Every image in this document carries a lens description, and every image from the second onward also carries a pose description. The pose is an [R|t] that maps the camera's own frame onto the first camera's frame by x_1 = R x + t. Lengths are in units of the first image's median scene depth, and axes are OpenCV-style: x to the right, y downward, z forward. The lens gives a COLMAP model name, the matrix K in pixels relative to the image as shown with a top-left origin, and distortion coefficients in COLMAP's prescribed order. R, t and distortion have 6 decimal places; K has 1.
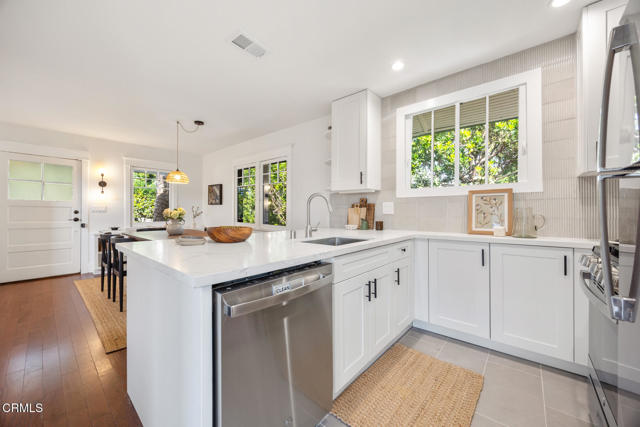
lens RADIAL K [[246.8, 0, 320.0], [0, 246.8, 213.5], [0, 0, 1]] dist [-0.000791, -0.000117]
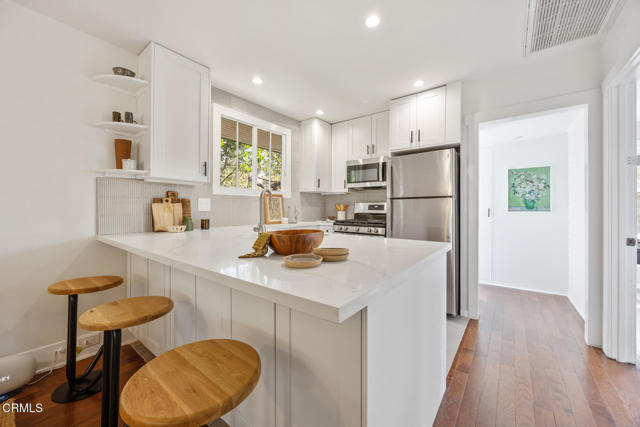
lens RADIAL K [[246.8, 0, 320.0], [0, 246.8, 213.5], [0, 0, 1]] dist [-0.000791, -0.000117]
pose [[-0.058880, -0.017025, 0.998120, -0.438956], [0.002456, 0.999849, 0.017199, -0.002213], [-0.998262, 0.003464, -0.058830, 0.407275]]
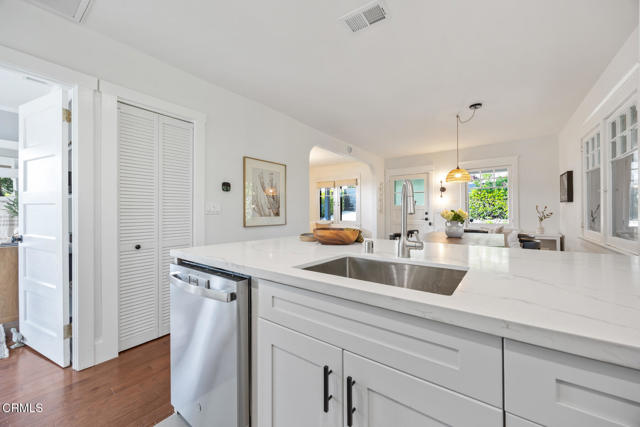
lens RADIAL K [[246.8, 0, 320.0], [0, 246.8, 213.5], [0, 0, 1]] dist [-0.000791, -0.000117]
pose [[0.079886, -0.001810, -0.996802, 0.264559], [-0.005007, 0.999985, -0.002217, 0.000535], [0.996791, 0.005168, 0.079876, 0.348365]]
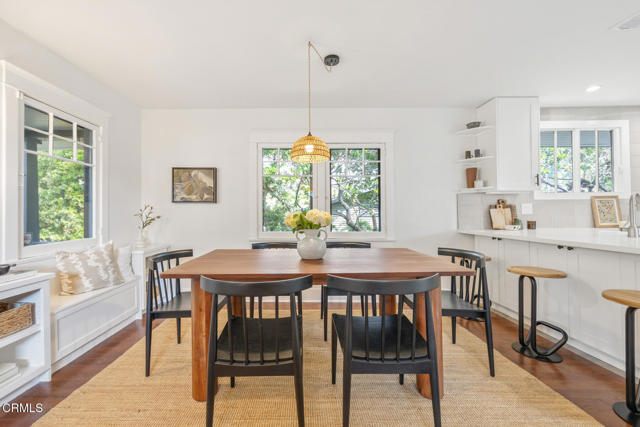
lens RADIAL K [[248.7, 0, 318.8], [0, 248.7, 207.8], [0, 0, 1]] dist [0.010455, -0.000134]
pose [[0.754443, 0.006406, 0.656334, -0.764176], [0.013743, 0.999579, -0.025553, -0.006802], [-0.656221, 0.028298, 0.754038, 0.500246]]
